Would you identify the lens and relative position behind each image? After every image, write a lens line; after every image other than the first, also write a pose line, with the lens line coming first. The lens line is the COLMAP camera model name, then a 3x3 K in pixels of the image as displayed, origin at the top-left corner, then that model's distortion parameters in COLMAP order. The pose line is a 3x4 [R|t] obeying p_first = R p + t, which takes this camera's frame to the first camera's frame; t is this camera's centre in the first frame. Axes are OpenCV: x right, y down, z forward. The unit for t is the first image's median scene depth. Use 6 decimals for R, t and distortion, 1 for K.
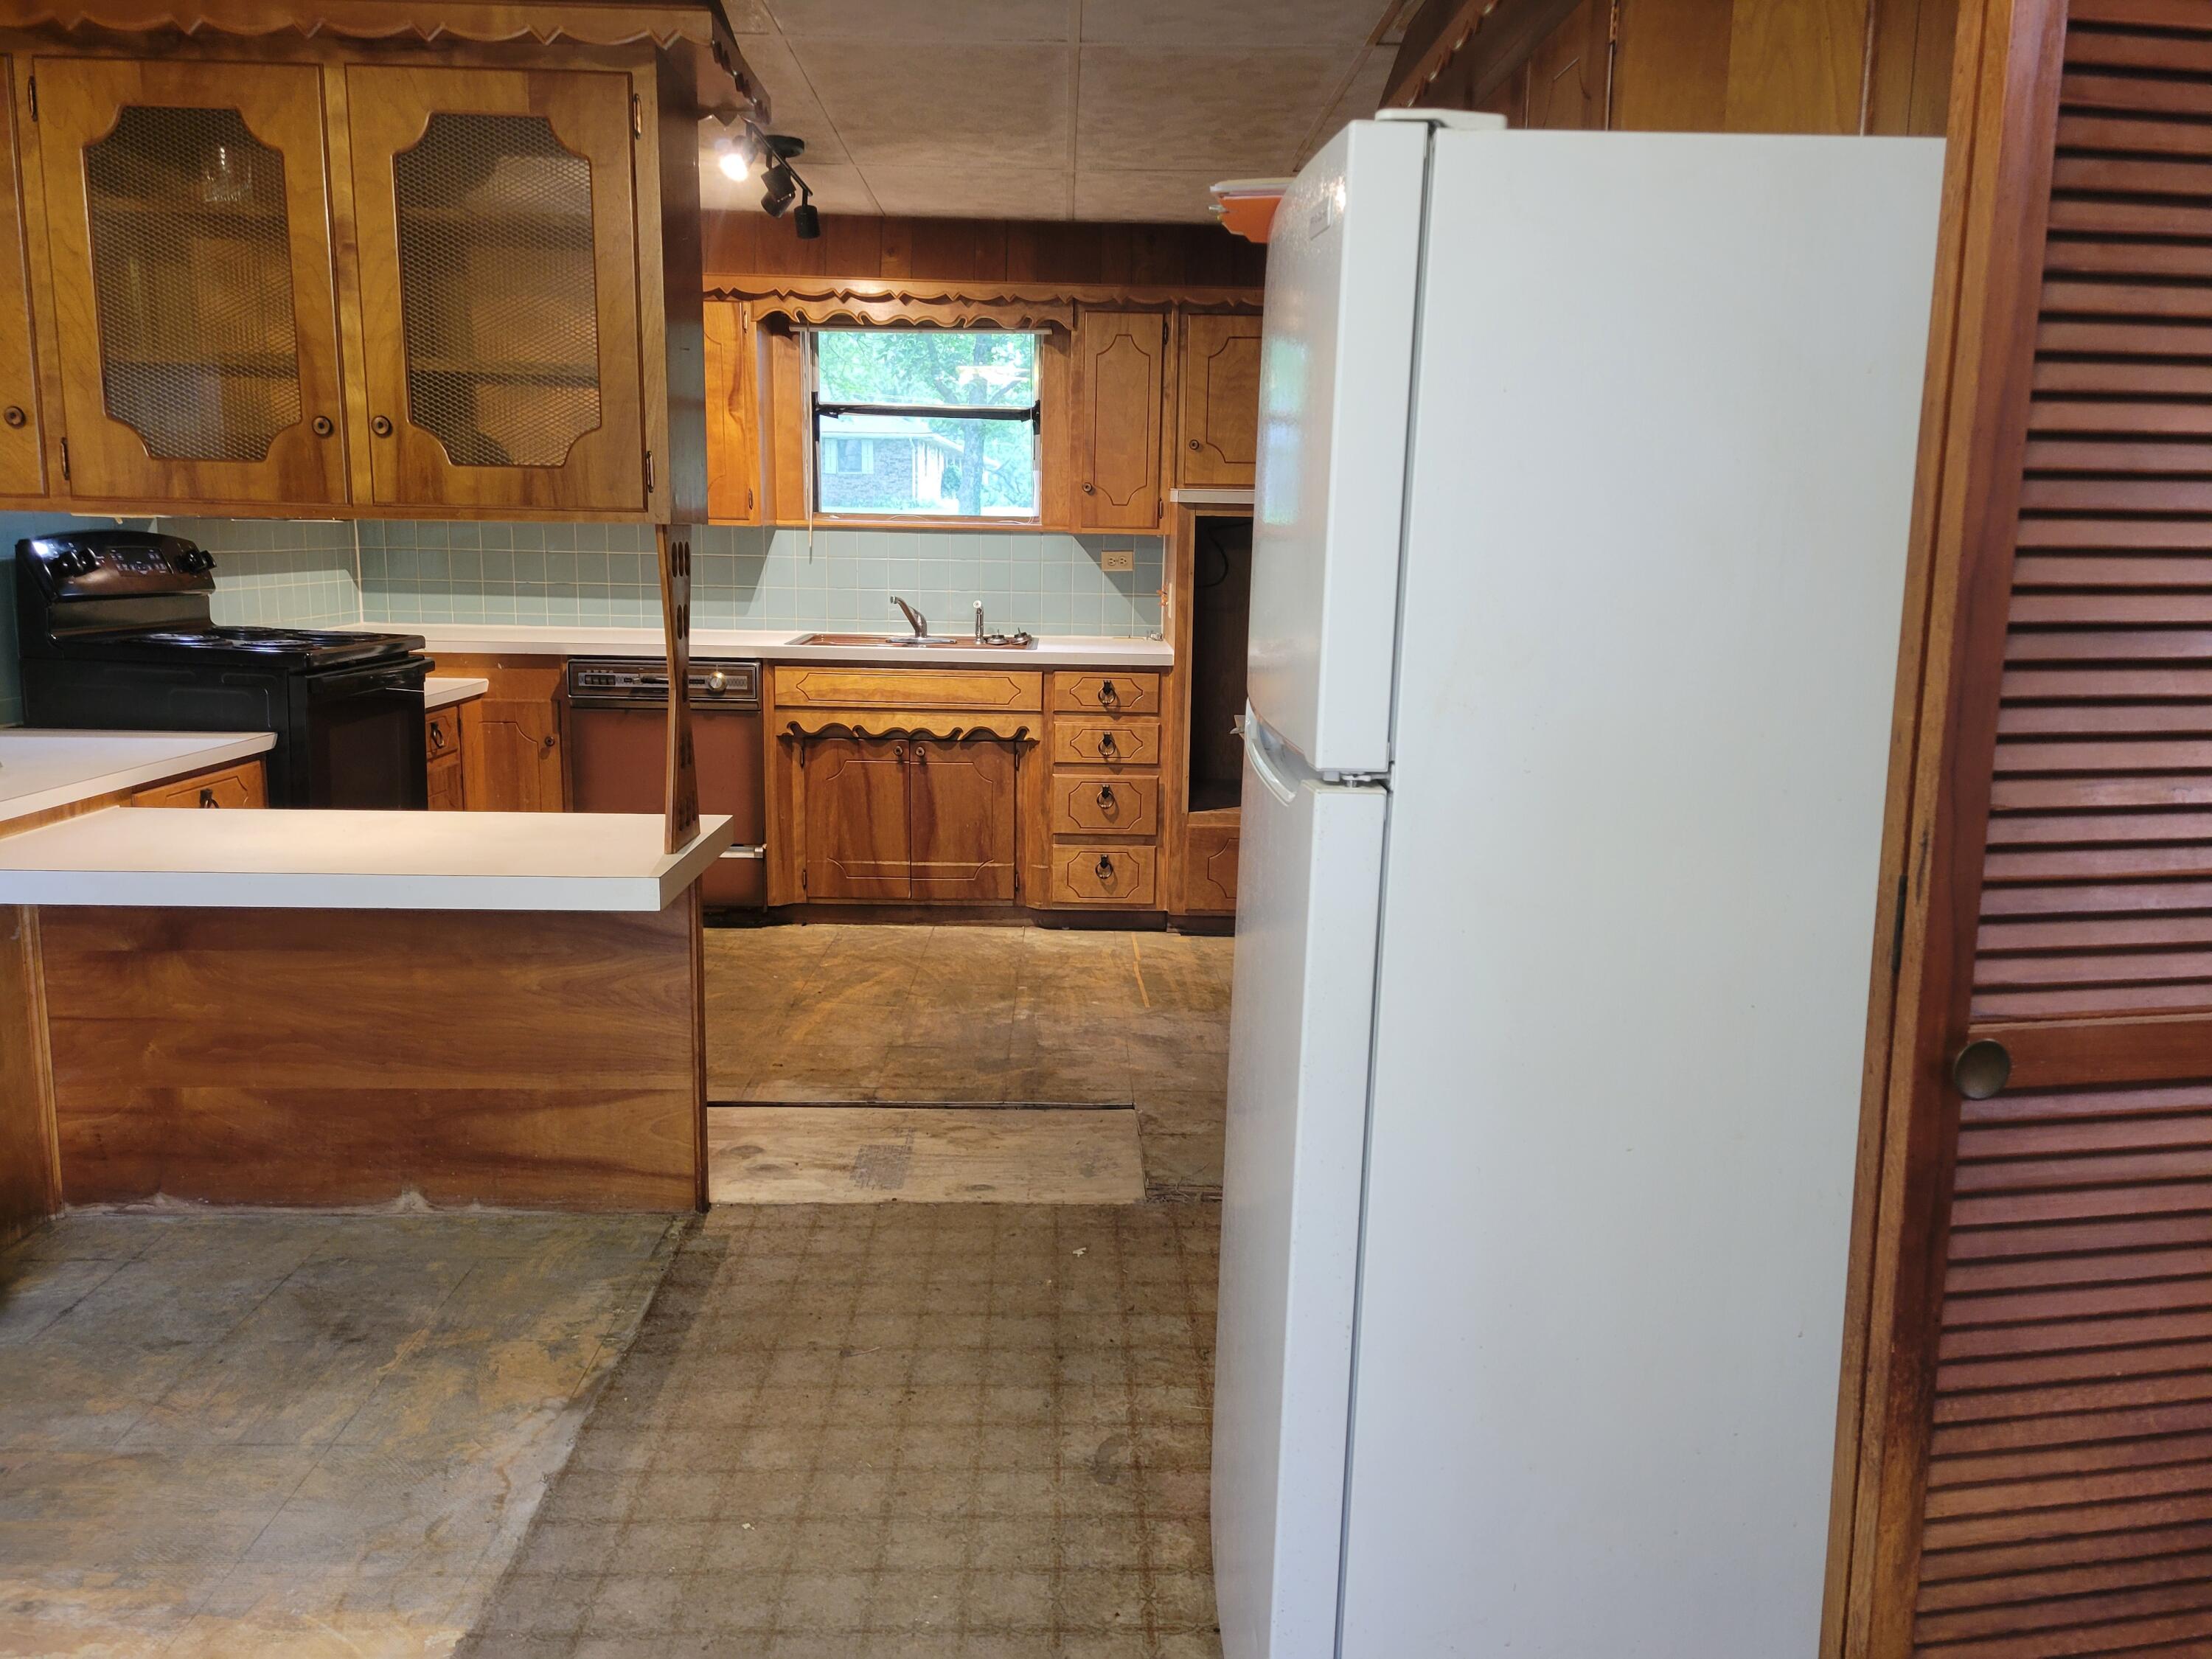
lens RADIAL K [[1660.3, 0, 1091.2], [0, 1660.3, 812.6], [0, 0, 1]] dist [0.030078, -0.011245]
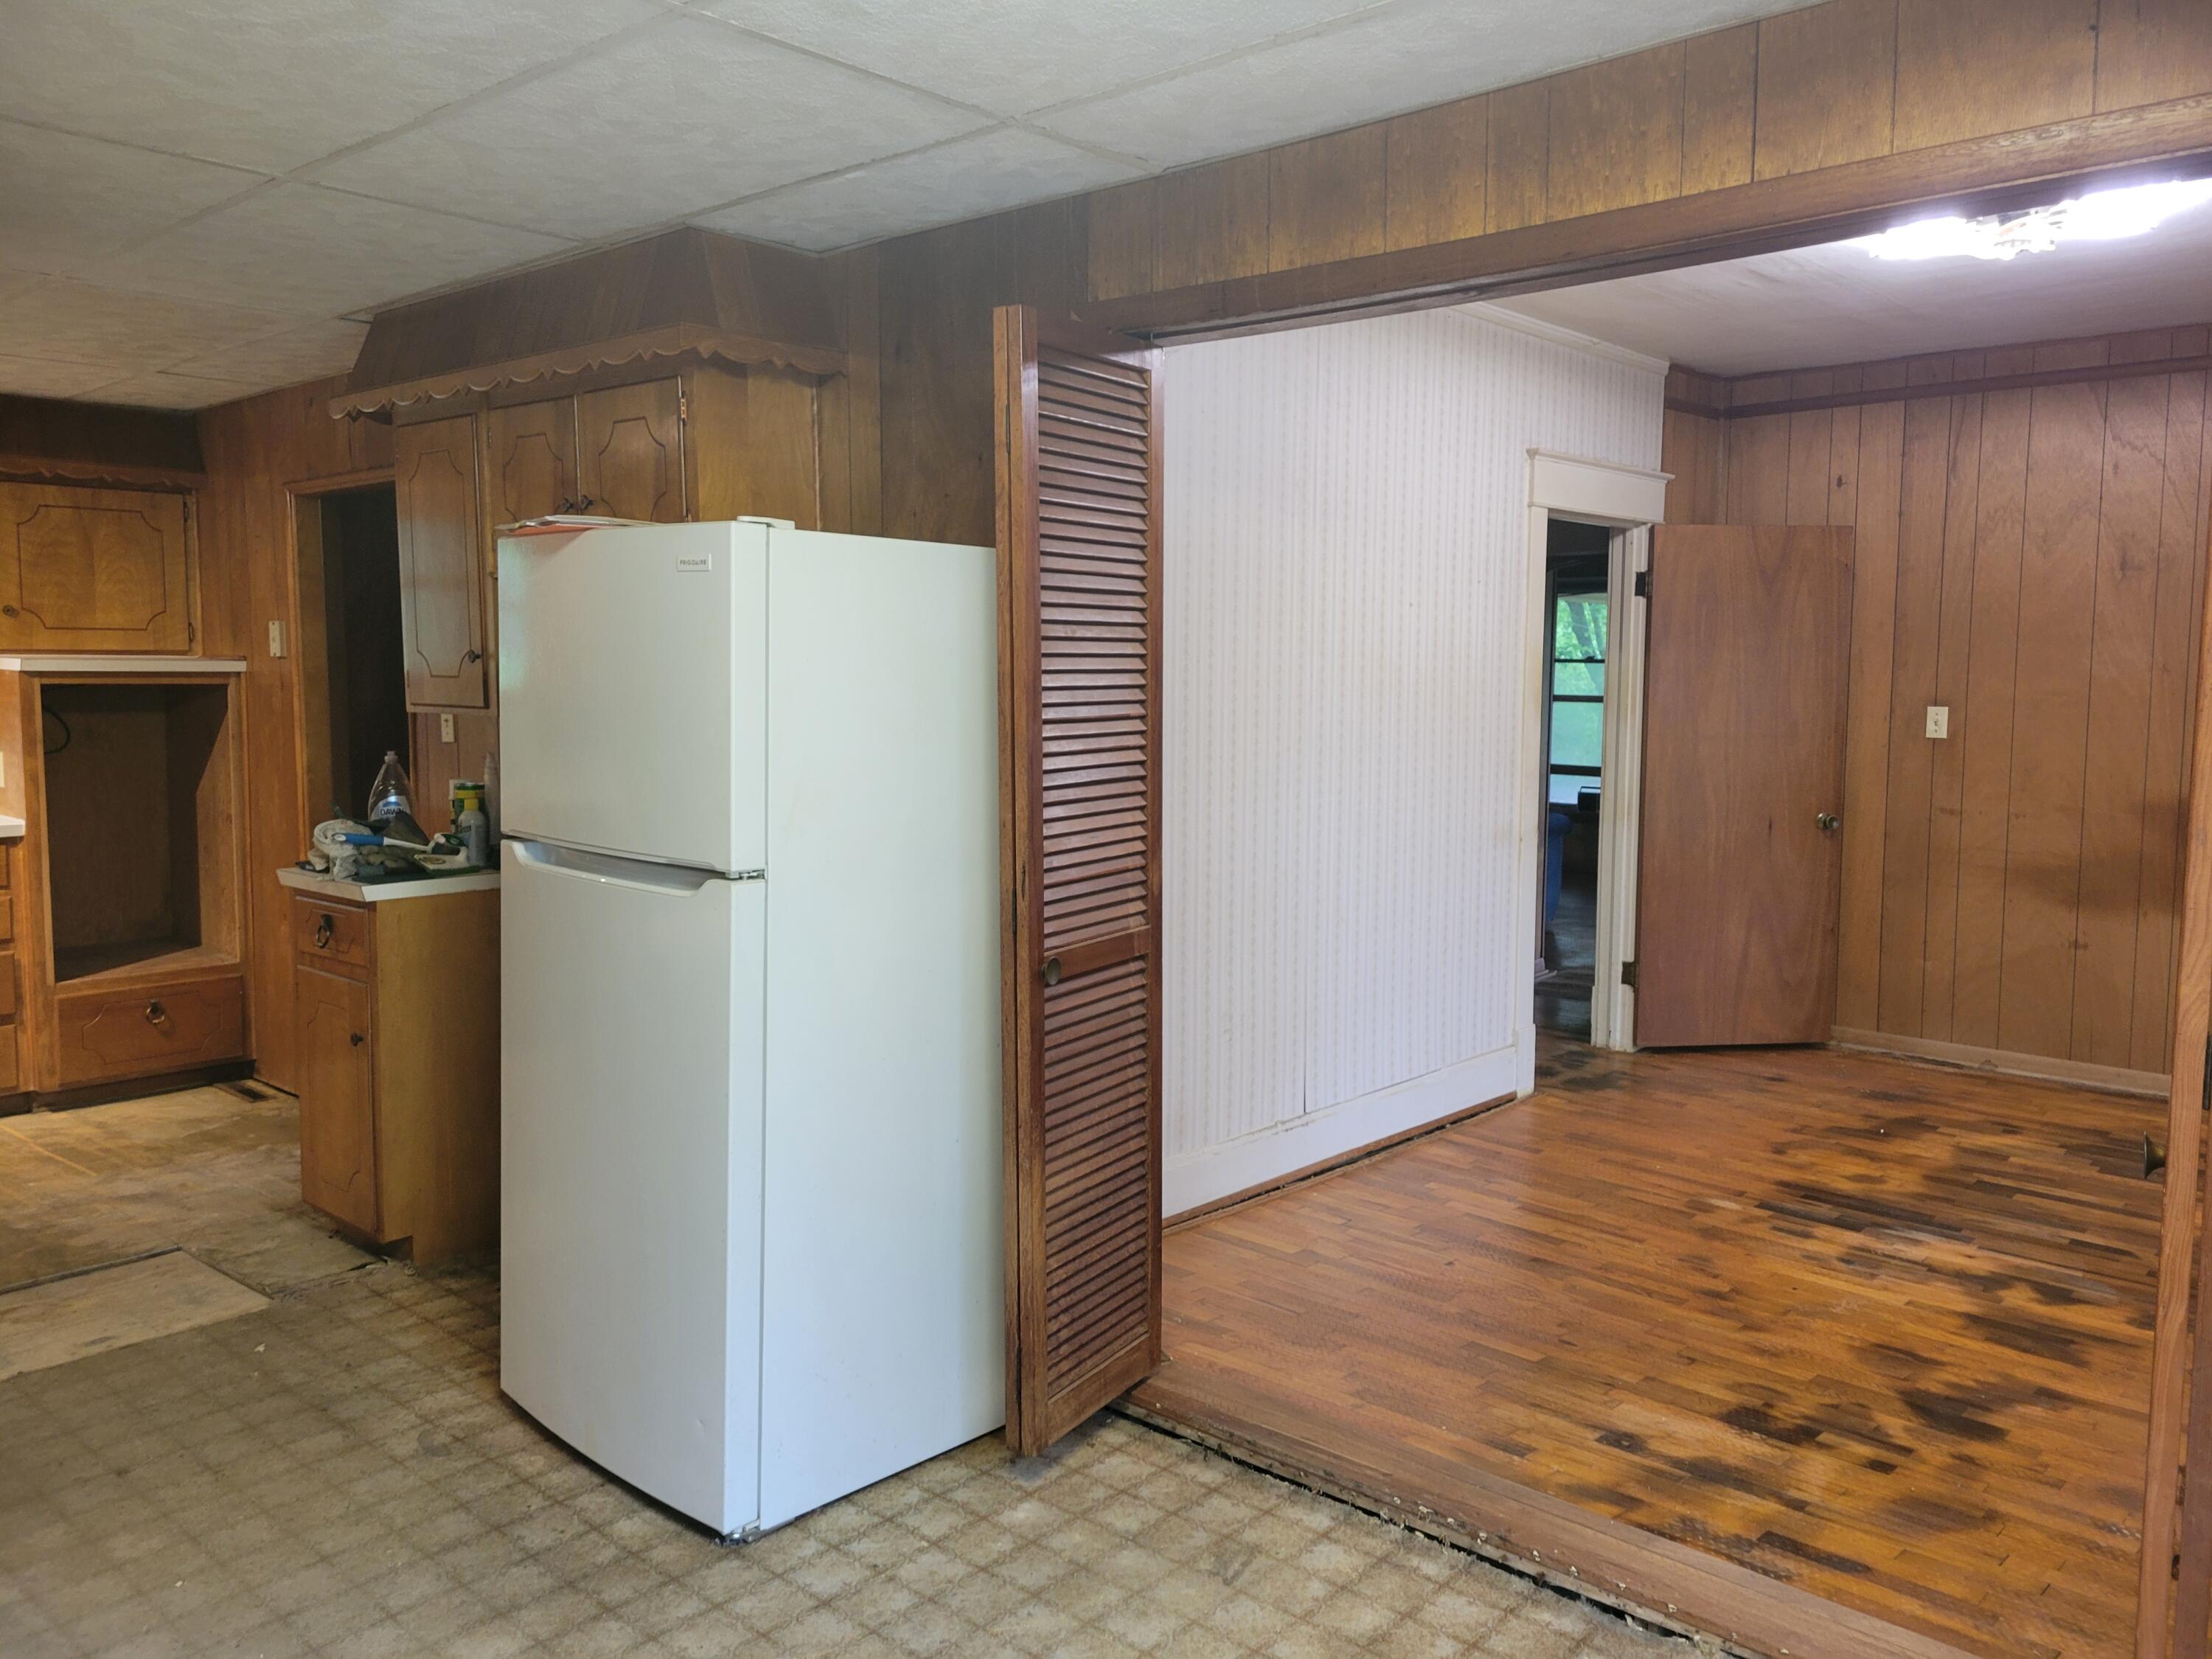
lens RADIAL K [[1660.3, 0, 1113.2], [0, 1660.3, 825.4], [0, 0, 1]] dist [0.030078, -0.011245]
pose [[0.682180, -0.083759, 0.726371, -0.865729], [0.131574, 0.991263, -0.009265, -0.005577], [-0.719249, 0.101892, 0.687240, -0.509688]]
